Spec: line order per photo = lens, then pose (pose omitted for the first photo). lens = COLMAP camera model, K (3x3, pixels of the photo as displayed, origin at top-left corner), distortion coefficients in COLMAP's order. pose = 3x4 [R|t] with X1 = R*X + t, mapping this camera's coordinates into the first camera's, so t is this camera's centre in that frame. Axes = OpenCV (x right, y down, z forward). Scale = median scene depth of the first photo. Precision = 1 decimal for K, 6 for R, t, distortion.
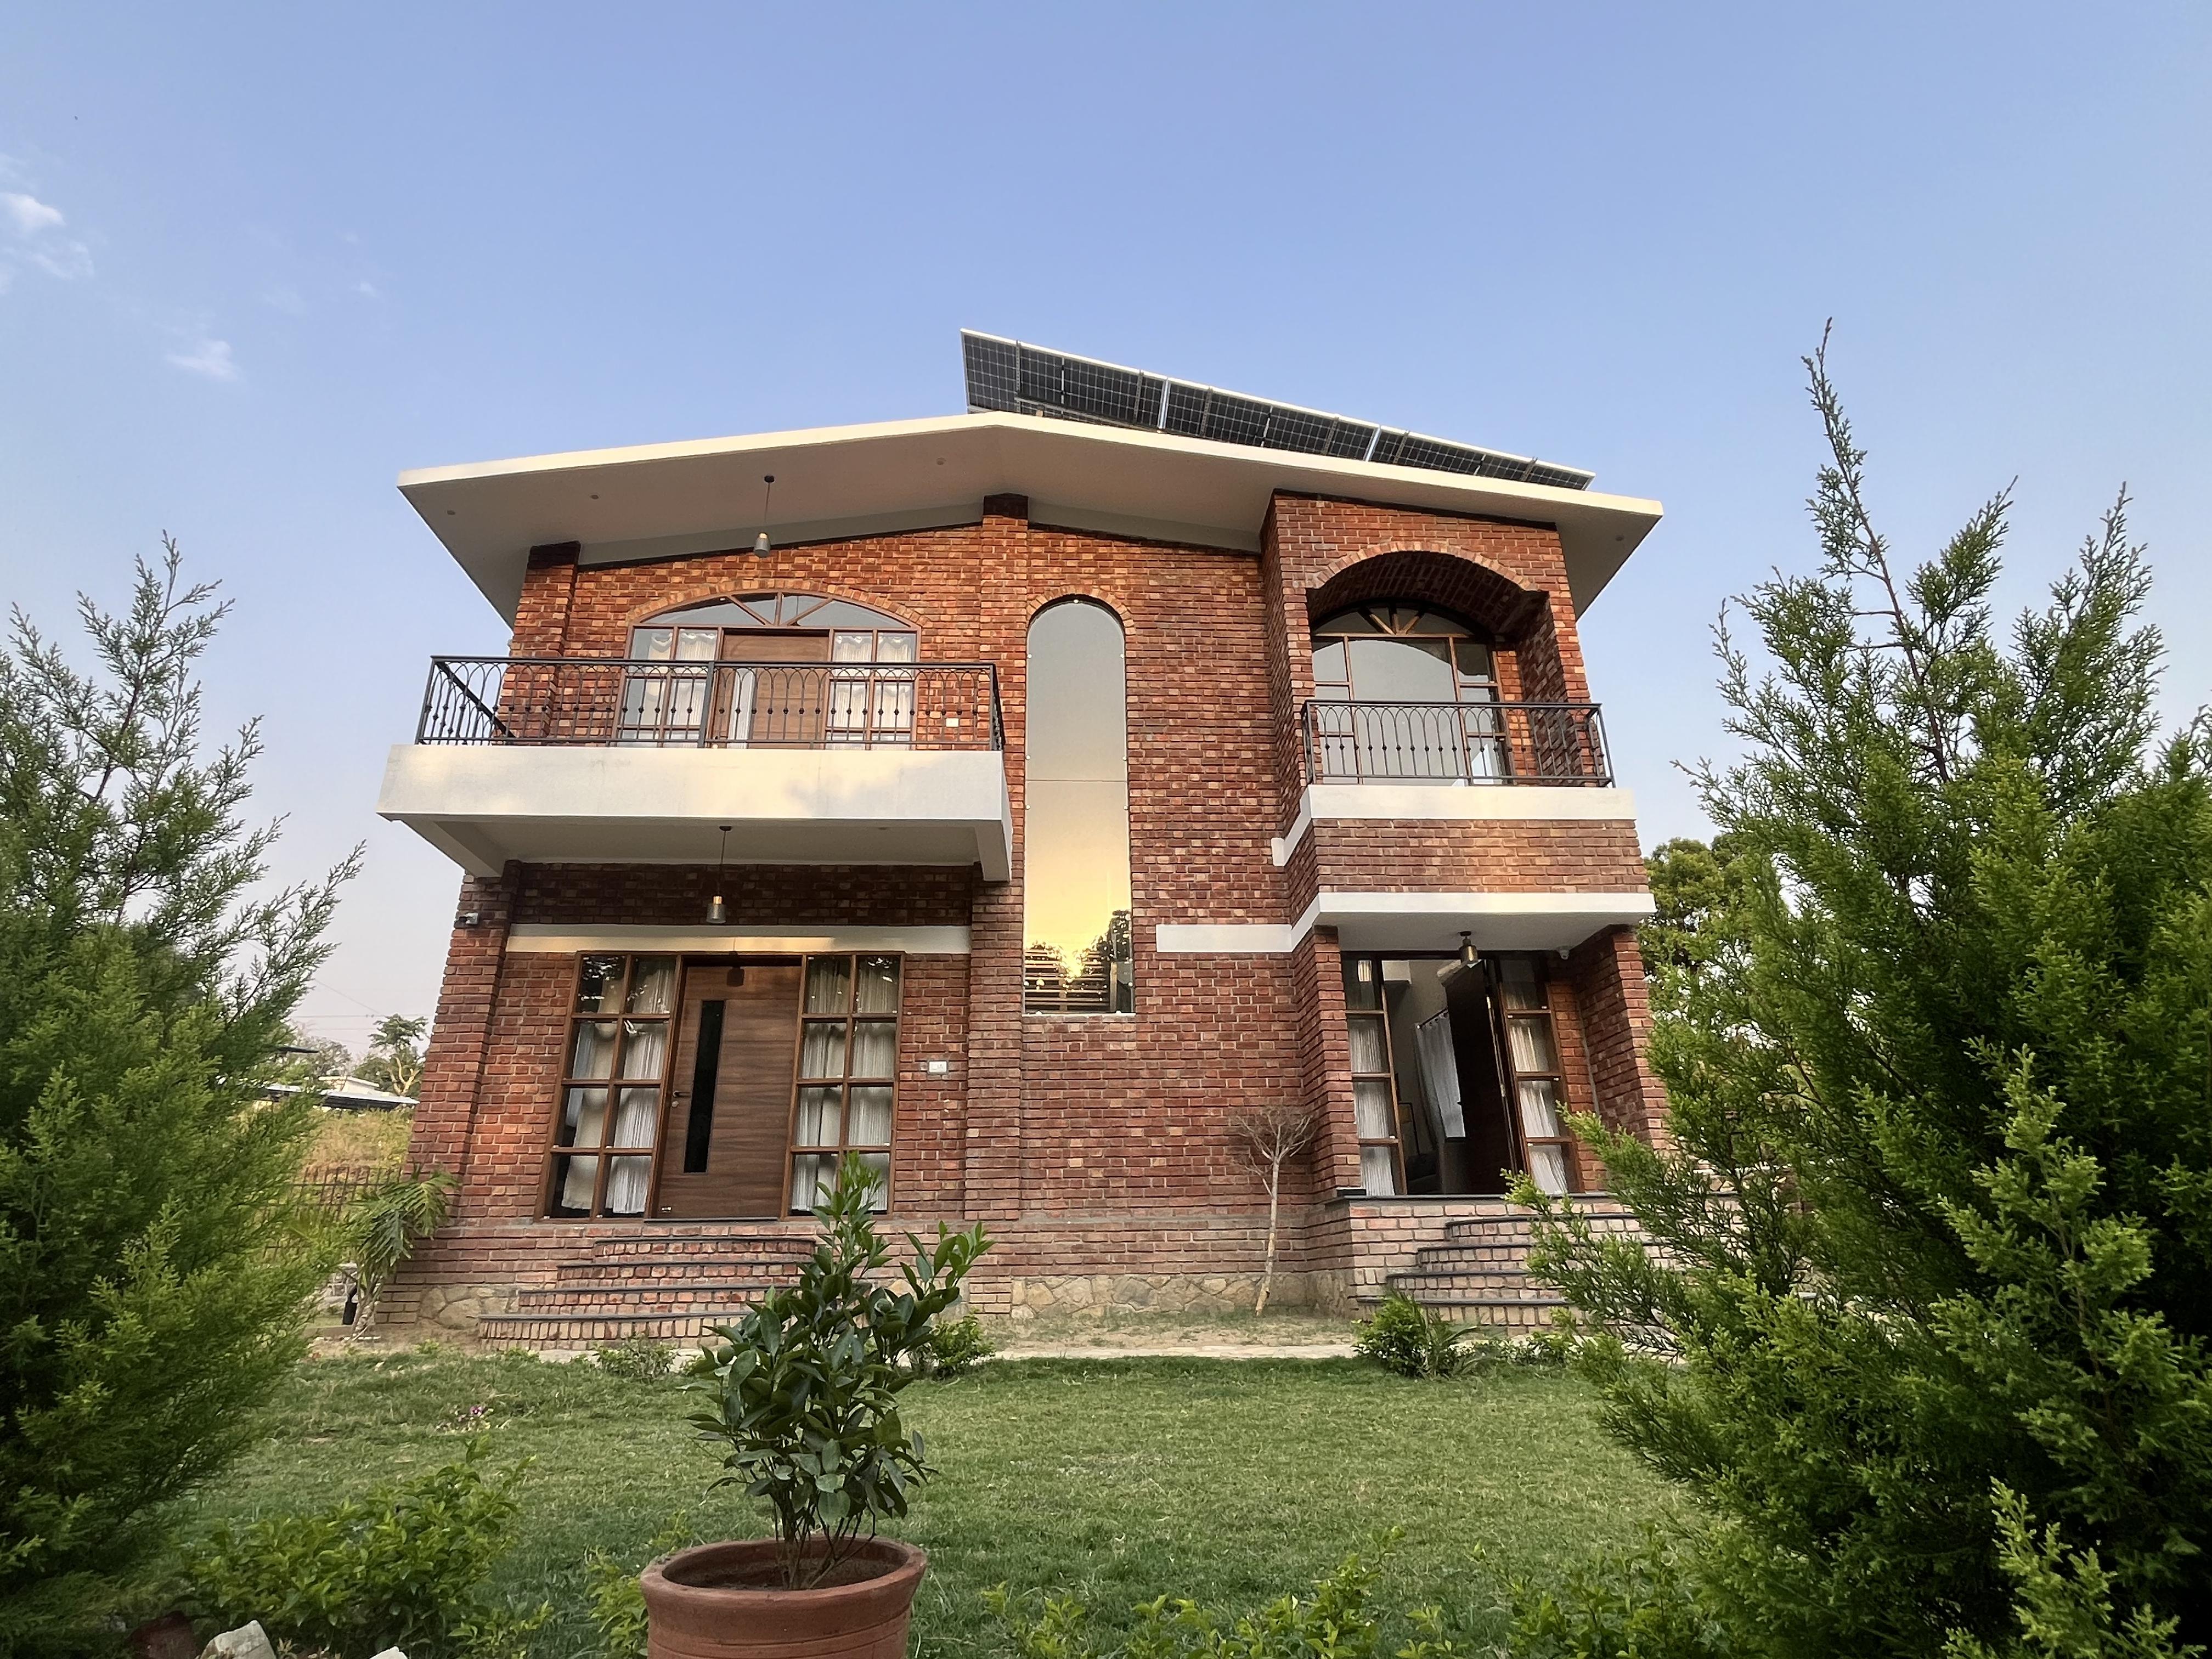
lens RADIAL K [[1058.3, 0, 1106.0], [0, 1058.3, 829.5], [0, 0, 1]] dist [-0.045001, -0.000002]
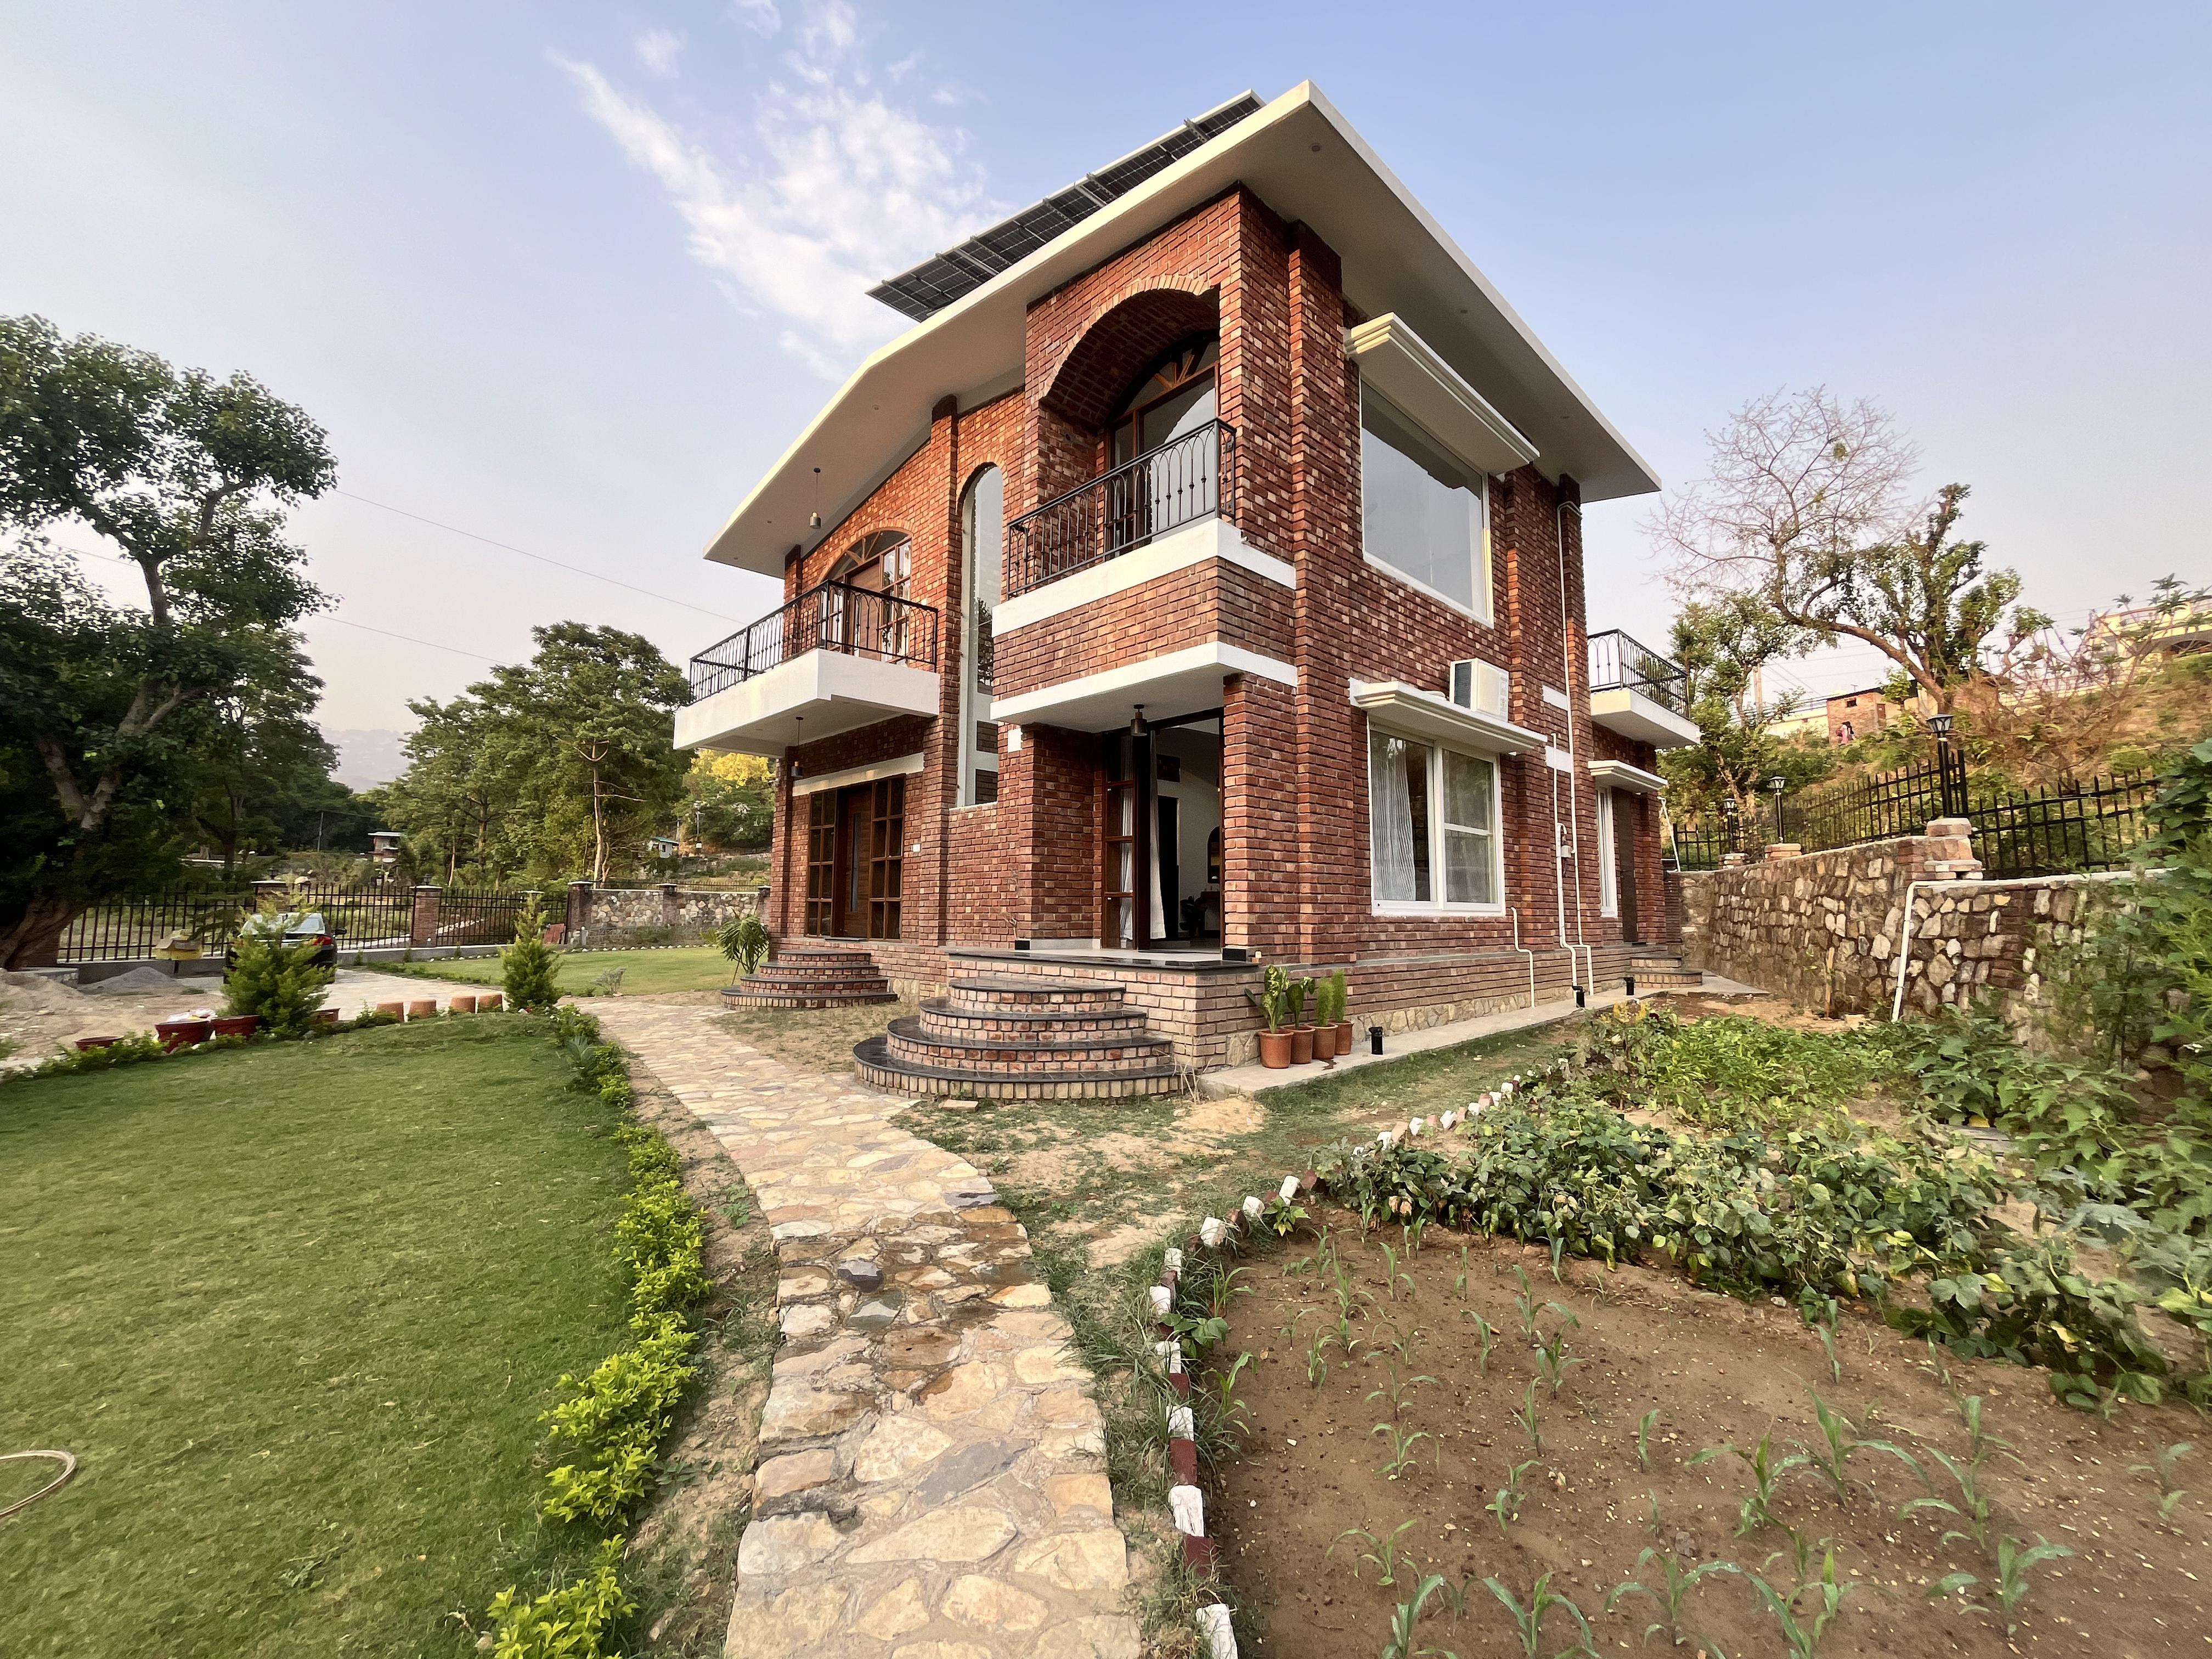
lens RADIAL K [[898.2, 0, 1100.9], [0, 898.2, 816.8], [0, 0, 1]] dist [0.000494, -0.009469]
pose [[0.657782, -0.067164, -0.750208, 0.874313], [0.265599, 0.952721, 0.147583, 0.054812], [0.704826, -0.296332, 0.644521, 0.325715]]
